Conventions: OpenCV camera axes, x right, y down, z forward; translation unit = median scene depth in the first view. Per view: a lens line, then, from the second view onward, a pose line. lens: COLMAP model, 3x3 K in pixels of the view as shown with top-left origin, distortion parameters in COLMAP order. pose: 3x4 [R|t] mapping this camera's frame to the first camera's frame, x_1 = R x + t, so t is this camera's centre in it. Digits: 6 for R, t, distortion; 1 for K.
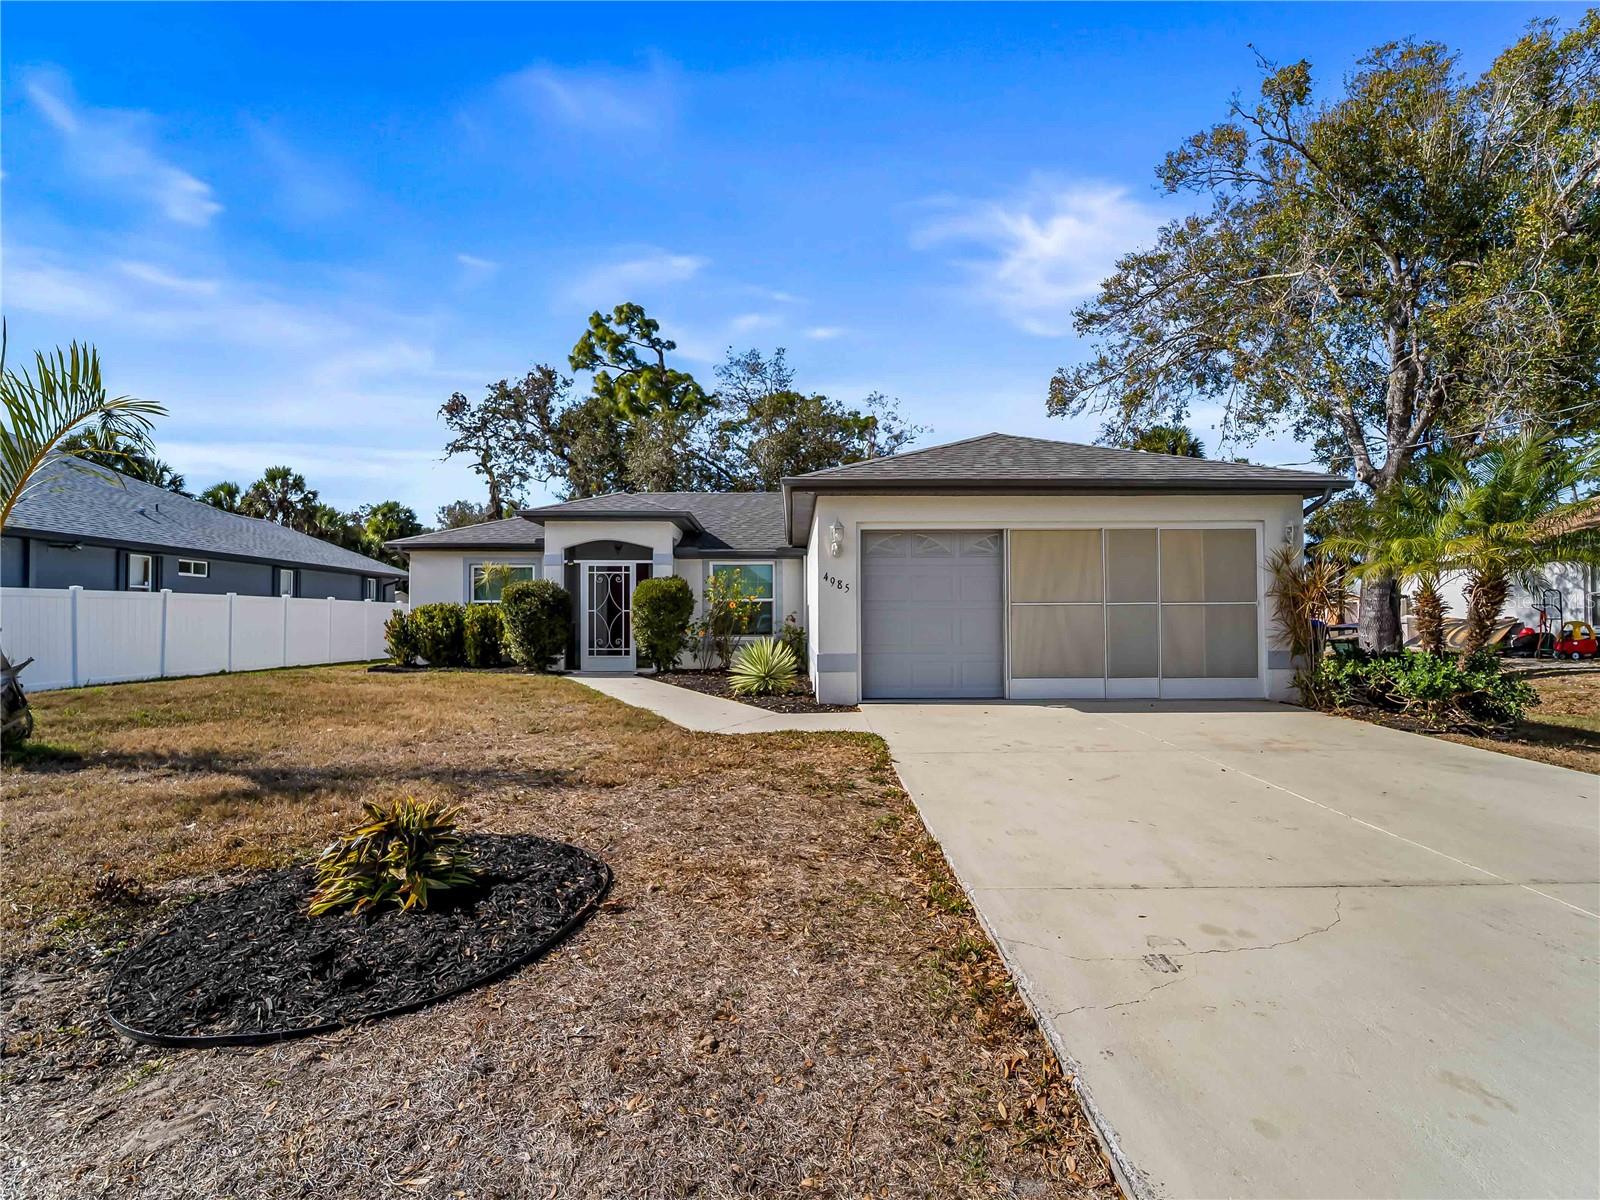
lens RADIAL K [[723.7, 0, 804.9], [0, 723.7, 613.4], [0, 0, 1]] dist [0.010321, -0.008671]
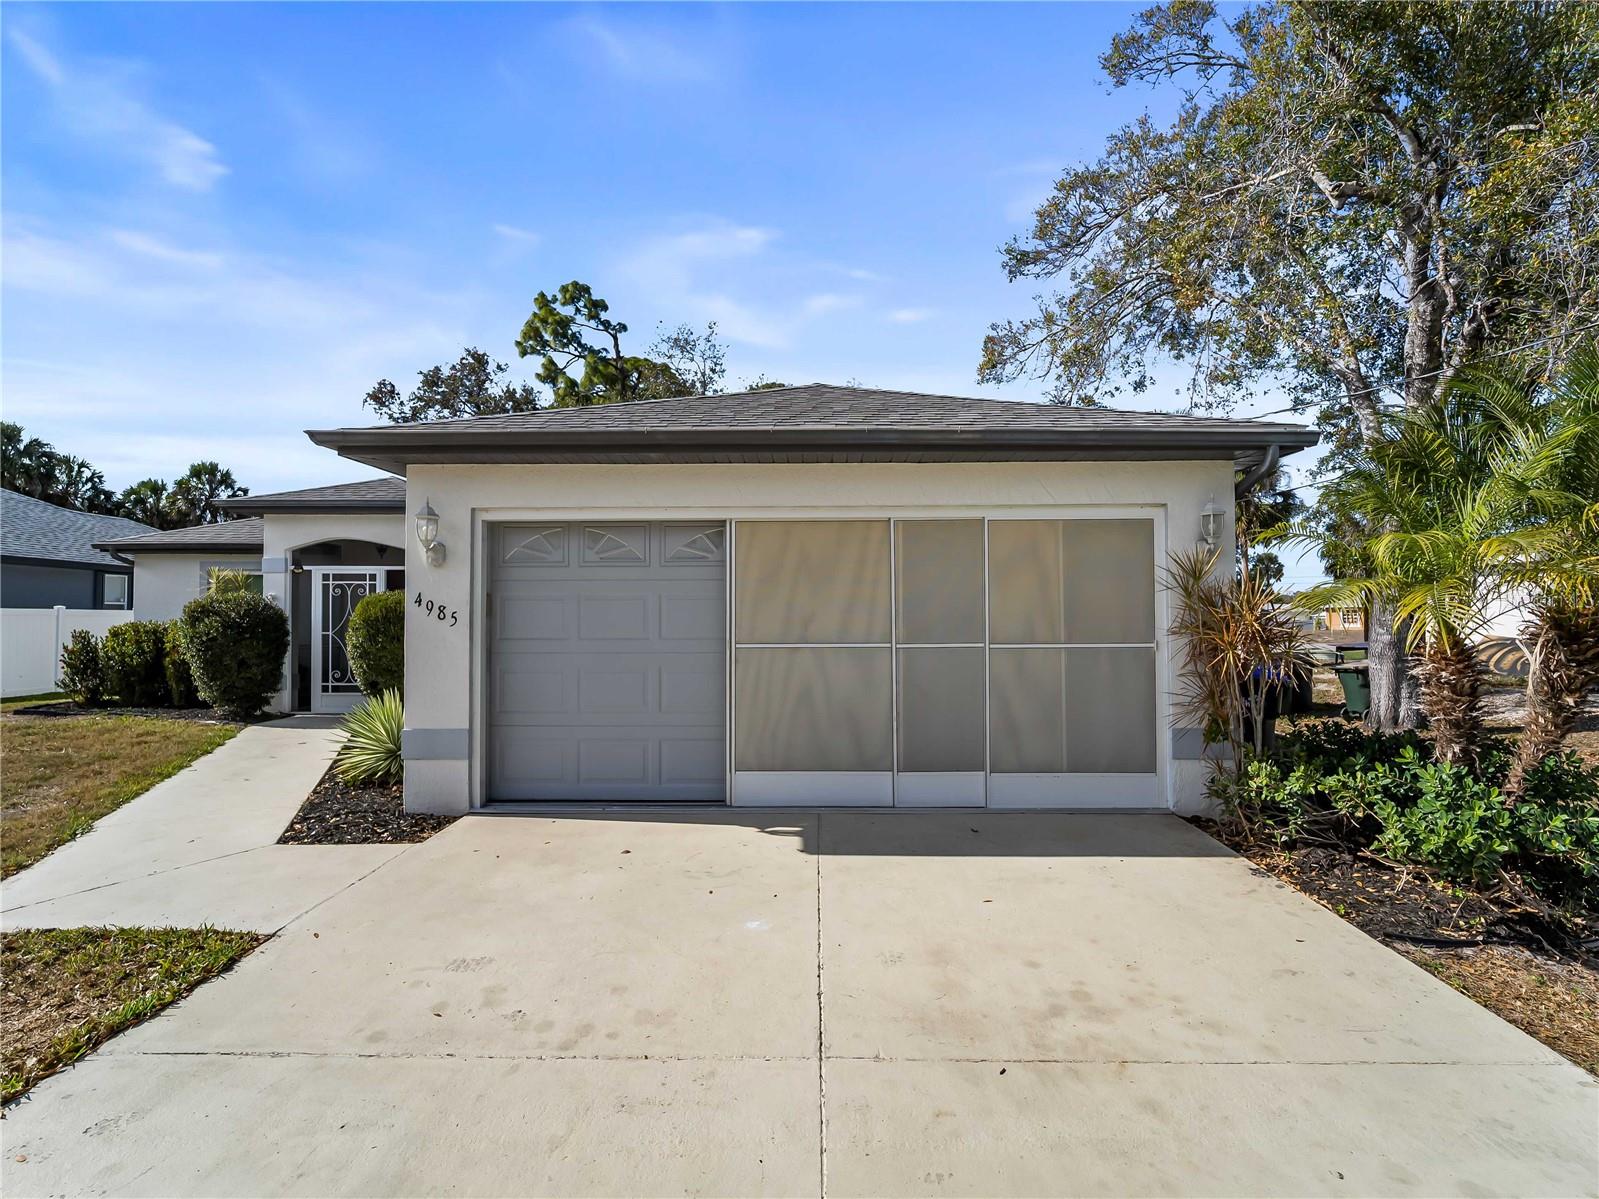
lens RADIAL K [[735.2, 0, 799.5], [0, 735.2, 610.0], [0, 0, 1]] dist [-0.001739, -0.000604]
pose [[0.999487, 0.001664, -0.031980, 0.197673], [-0.001827, 0.999985, -0.005087, -0.021699], [0.031971, 0.005143, 0.999476, 0.221727]]
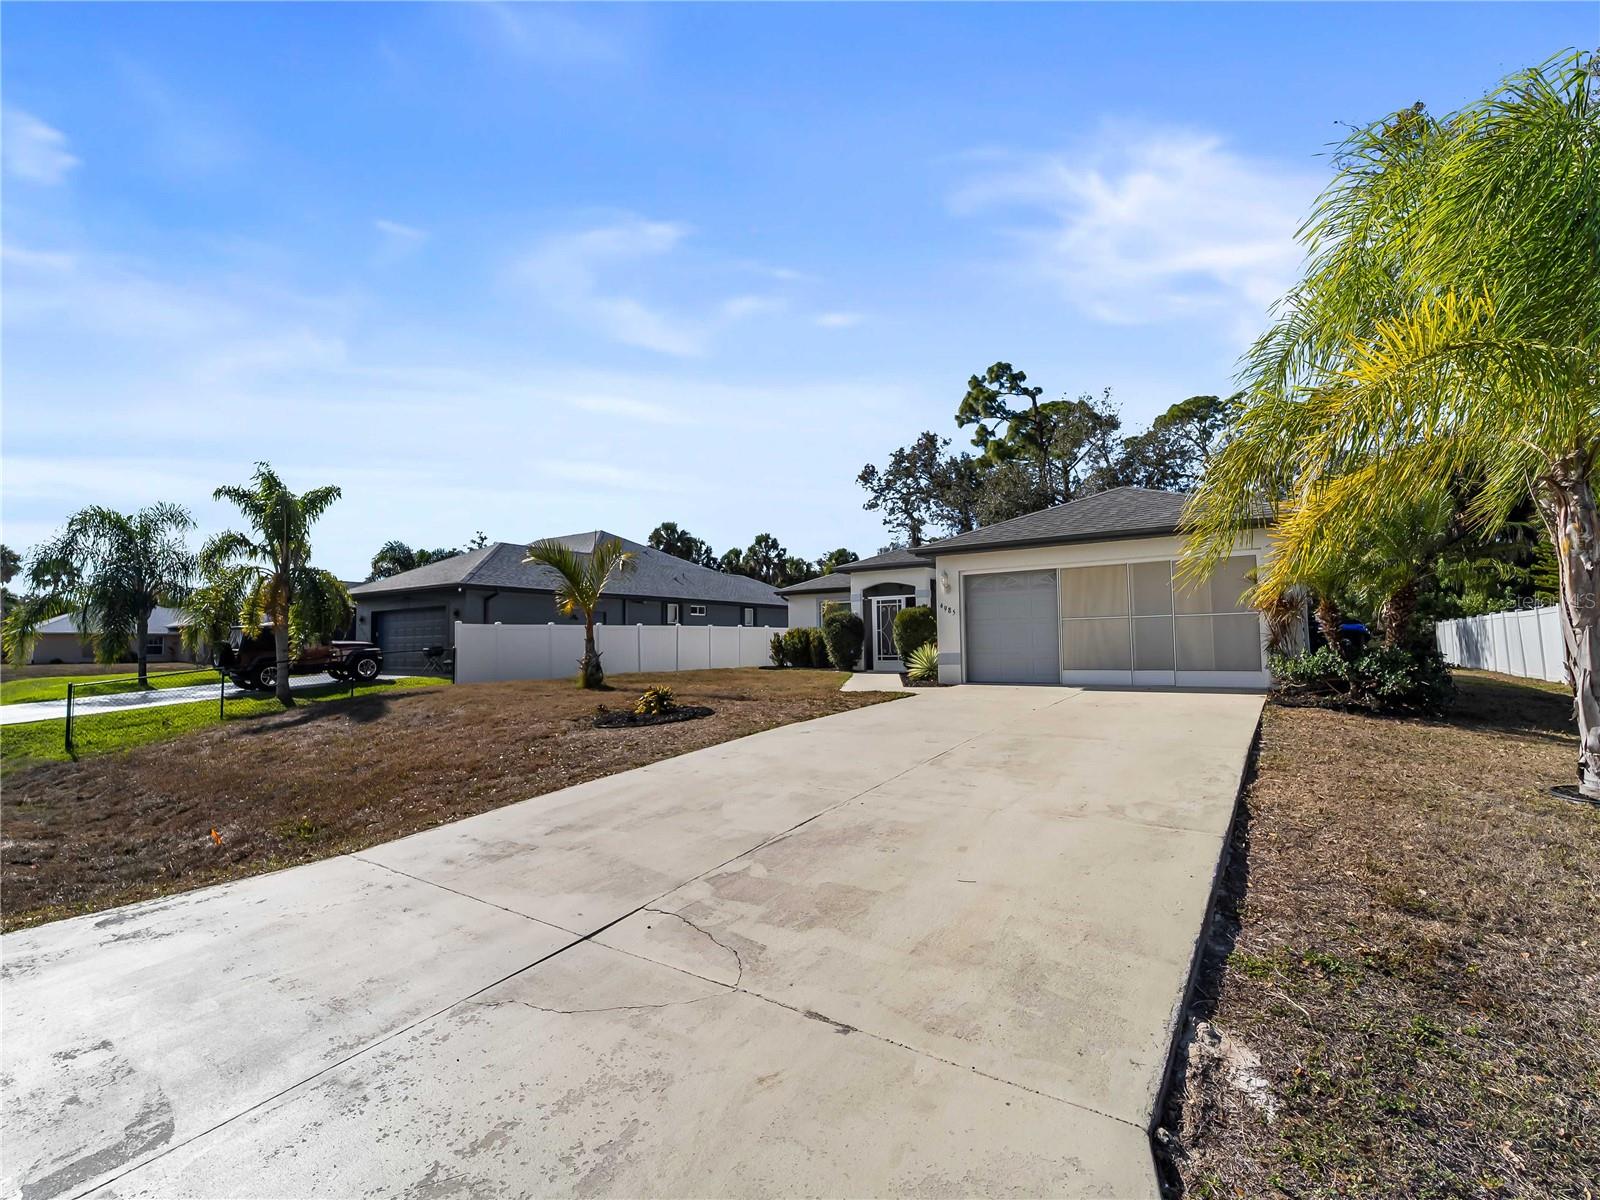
lens RADIAL K [[715.5, 0, 832.0], [0, 715.5, 623.5], [0, 0, 1]] dist [-0.001115, 0.000049]
pose [[0.840191, -0.028676, -0.541532, 0.377408], [0.021374, 0.999576, -0.019769, 0.008344], [0.541869, 0.005035, 0.840448, -0.263804]]
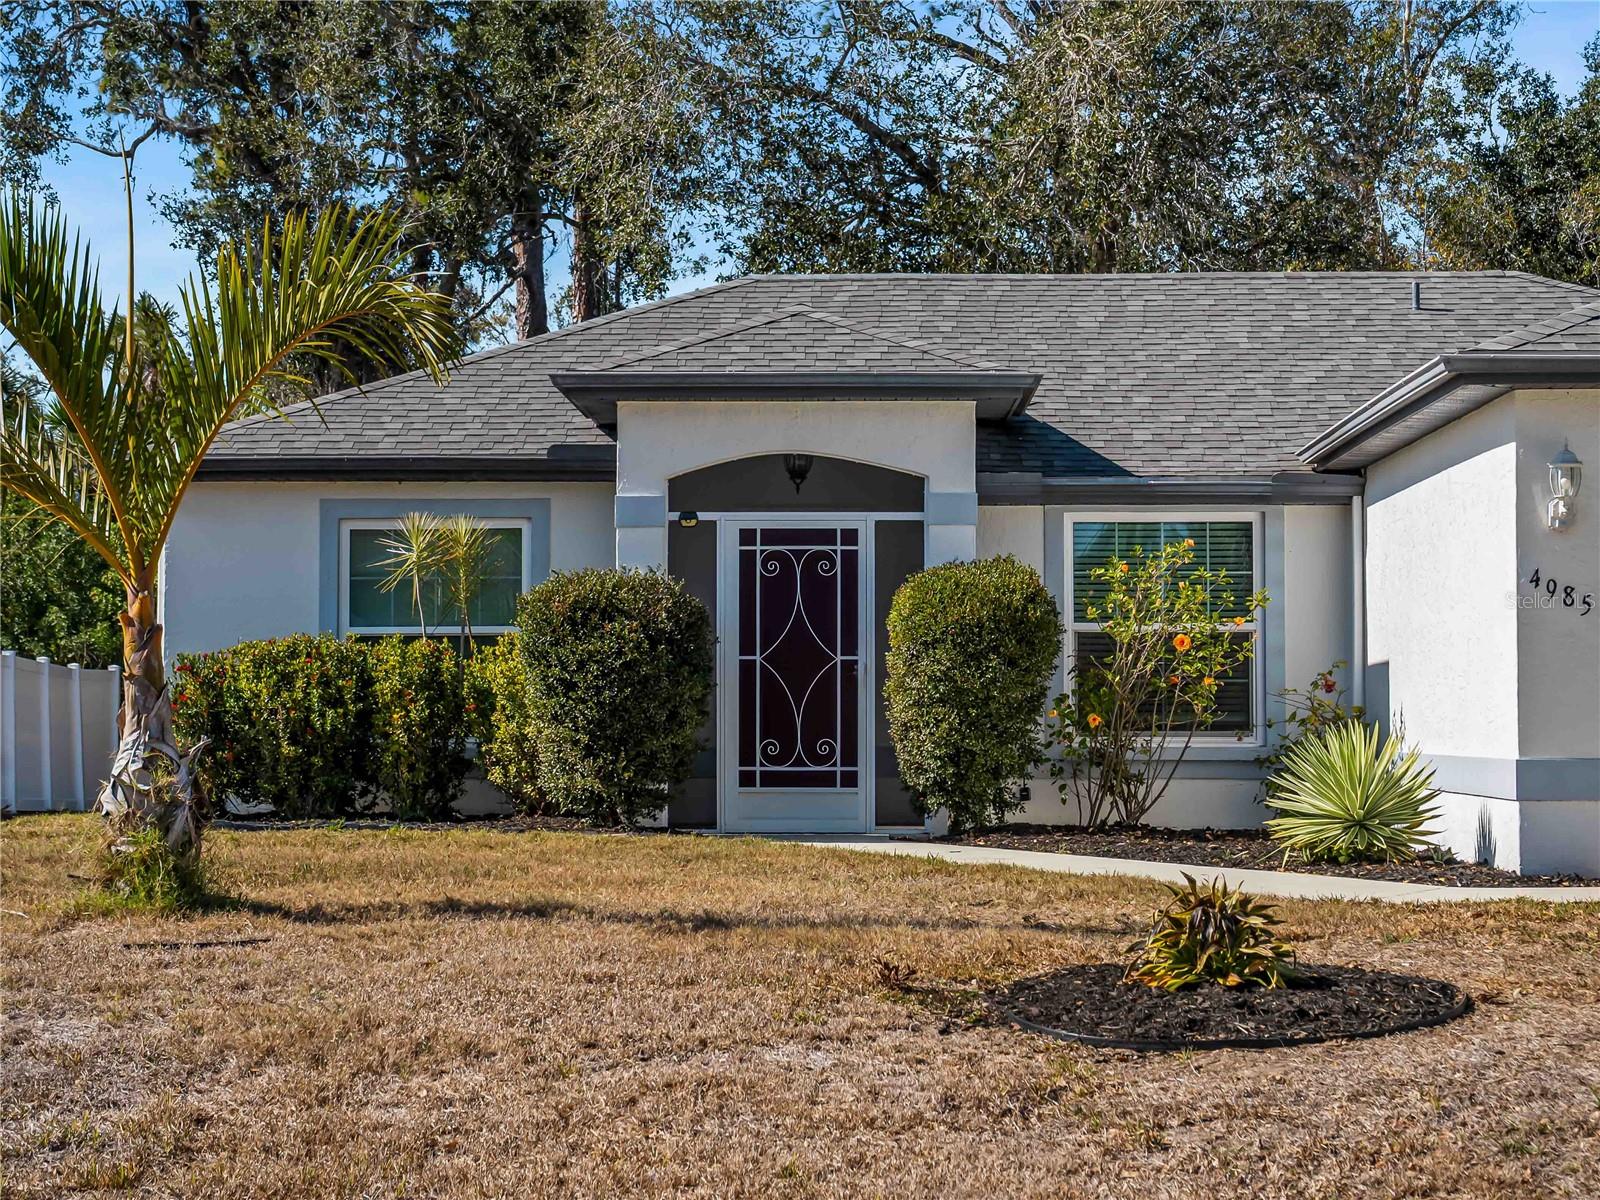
lens RADIAL K [[3480.5, 0, 800.0], [0, 3480.5, 600.0], [0, 0, 1]] dist [0.124438, -0.116273]
pose [[0.998624, 0.002364, -0.052382, -0.161203], [-0.003602, 0.999716, -0.023558, 0.007026], [0.052311, 0.023714, 0.998349, -0.589001]]
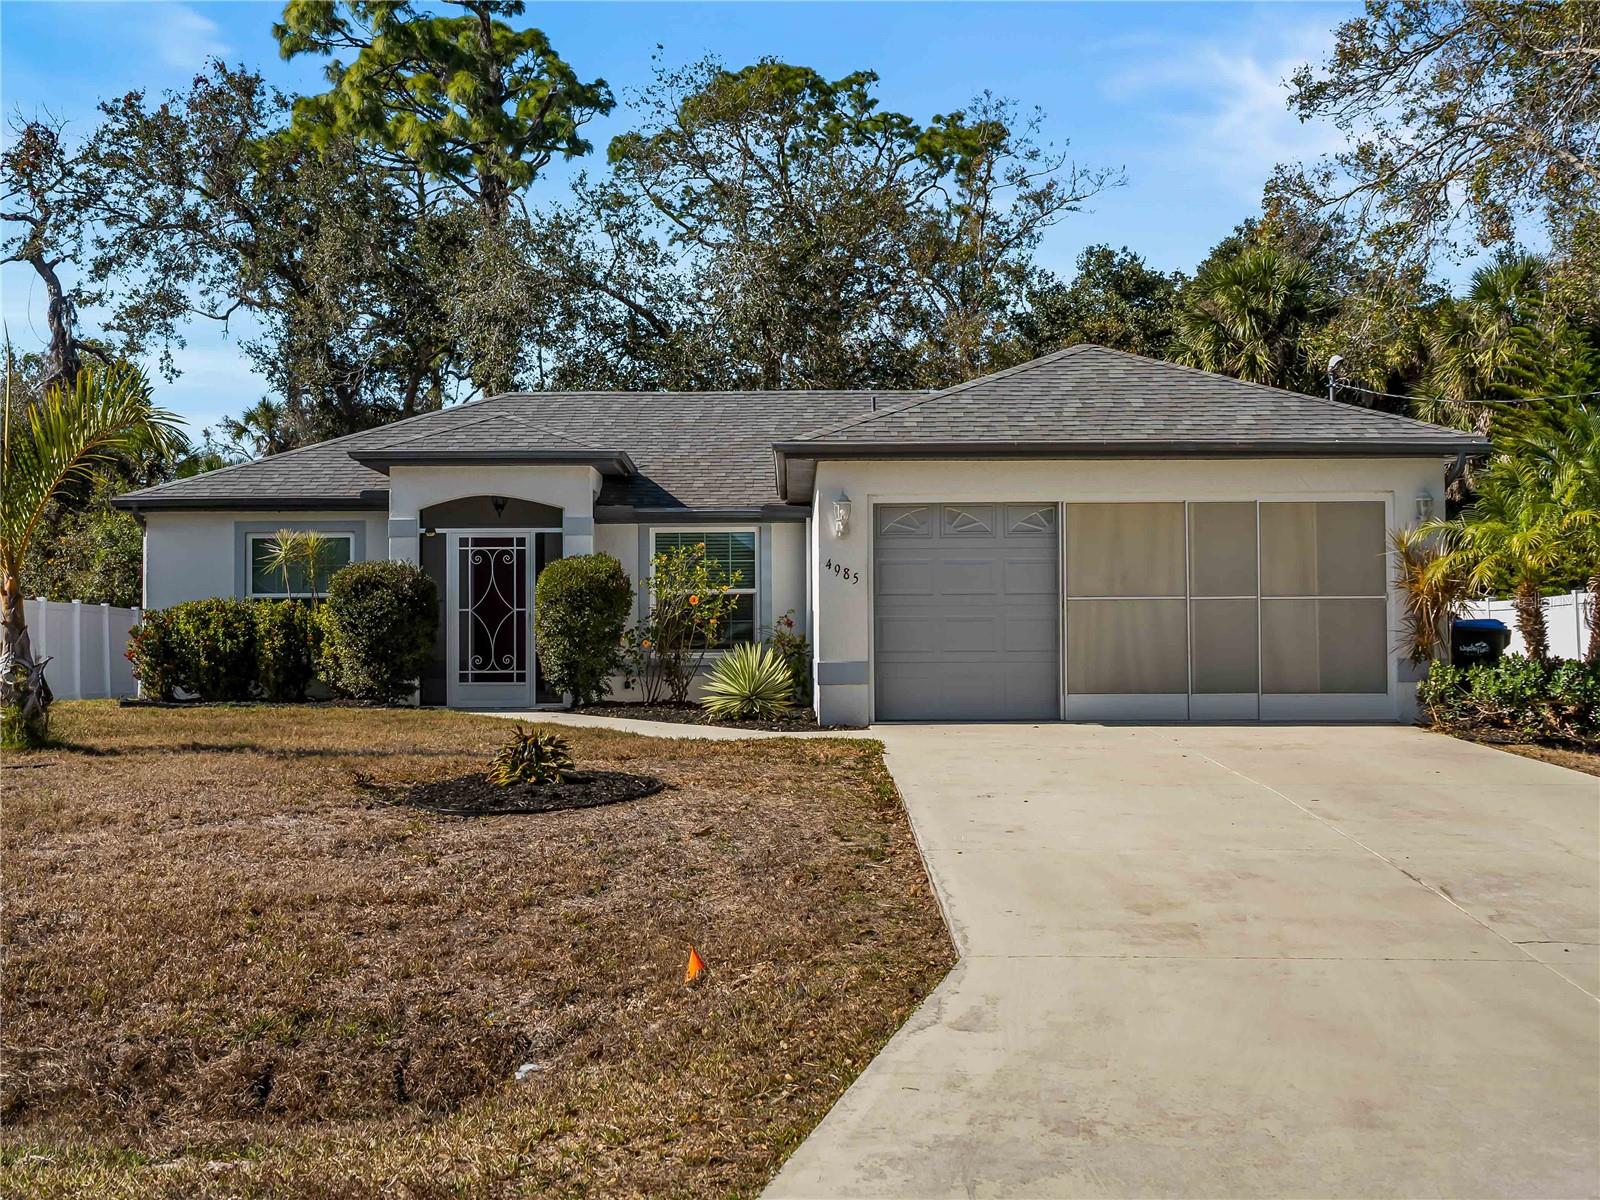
lens RADIAL K [[2066.9, 0, 800.0], [0, 2066.9, 600.0], [0, 0, 1]] dist [0.023384, 0.038860]
pose [[0.999896, -0.002314, -0.014268, 0.016303], [0.002163, 0.999942, -0.010581, 0.006496], [0.014292, 0.010549, 0.999842, -0.678719]]
